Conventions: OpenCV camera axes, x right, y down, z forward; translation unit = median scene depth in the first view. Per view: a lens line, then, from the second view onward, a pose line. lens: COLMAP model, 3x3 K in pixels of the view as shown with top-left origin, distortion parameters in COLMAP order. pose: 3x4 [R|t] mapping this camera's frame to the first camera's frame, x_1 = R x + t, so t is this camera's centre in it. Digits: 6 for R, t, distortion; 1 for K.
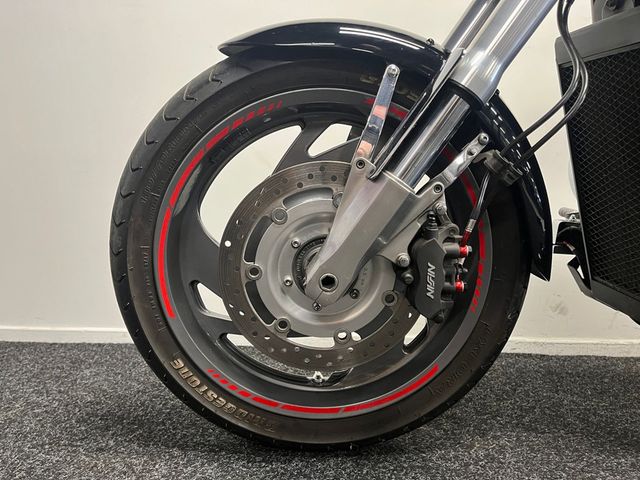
lens RADIAL K [[484.2, 0, 311.9], [0, 484.2, 241.1], [0, 0, 1]] dist [0.066522, -0.078218]
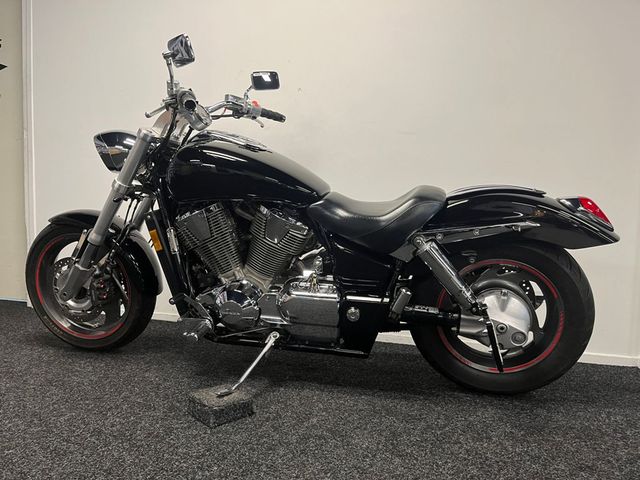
lens RADIAL K [[484.2, 0, 311.9], [0, 484.2, 241.1], [0, 0, 1]] dist [0.066522, -0.078218]
pose [[0.959734, 0.015718, -0.280470, 2.328963], [-0.009128, 0.999651, 0.024791, -0.342118], [0.280762, -0.021232, 0.959543, -1.575010]]
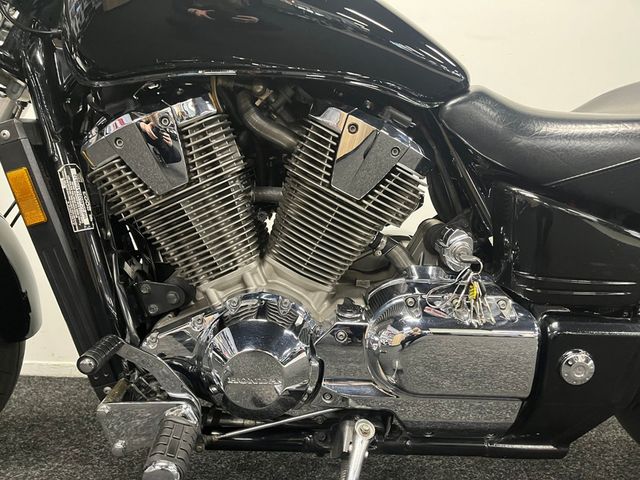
lens RADIAL K [[484.2, 0, 311.9], [0, 484.2, 241.1], [0, 0, 1]] dist [0.066522, -0.078218]
pose [[0.999150, -0.003940, -0.041042, 1.334006], [0.004164, 0.999977, 0.005389, -0.175479], [0.041020, -0.005555, 0.999143, -0.164335]]
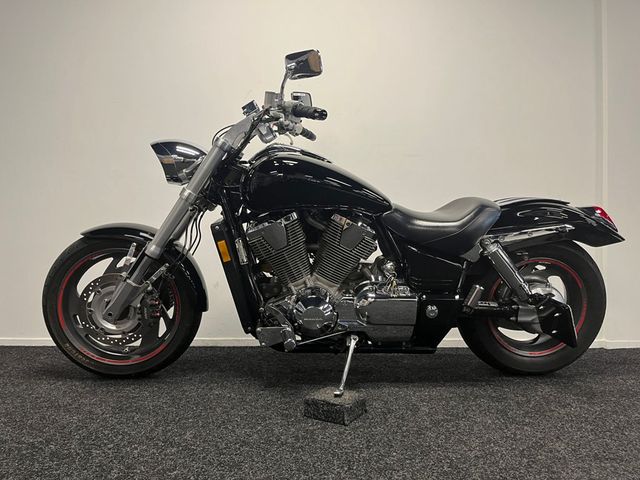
lens RADIAL K [[484.2, 0, 311.9], [0, 484.2, 241.1], [0, 0, 1]] dist [0.066522, -0.078218]
pose [[0.999778, -0.019824, 0.007096, 1.152201], [0.020110, 0.998882, -0.042780, -0.198545], [-0.006240, 0.042914, 0.999059, -1.885802]]
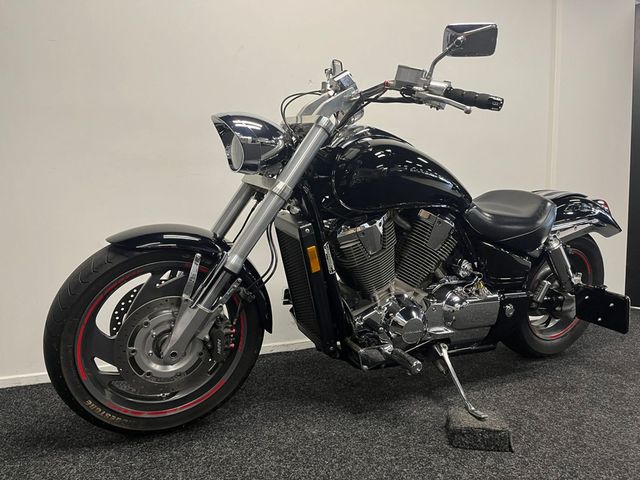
lens RADIAL K [[484.2, 0, 311.9], [0, 484.2, 241.1], [0, 0, 1]] dist [0.066522, -0.078218]
pose [[0.912477, -0.053538, 0.405610, -0.236593], [0.038318, 0.998227, 0.045558, -0.454702], [-0.407330, -0.026029, 0.912910, -1.142620]]
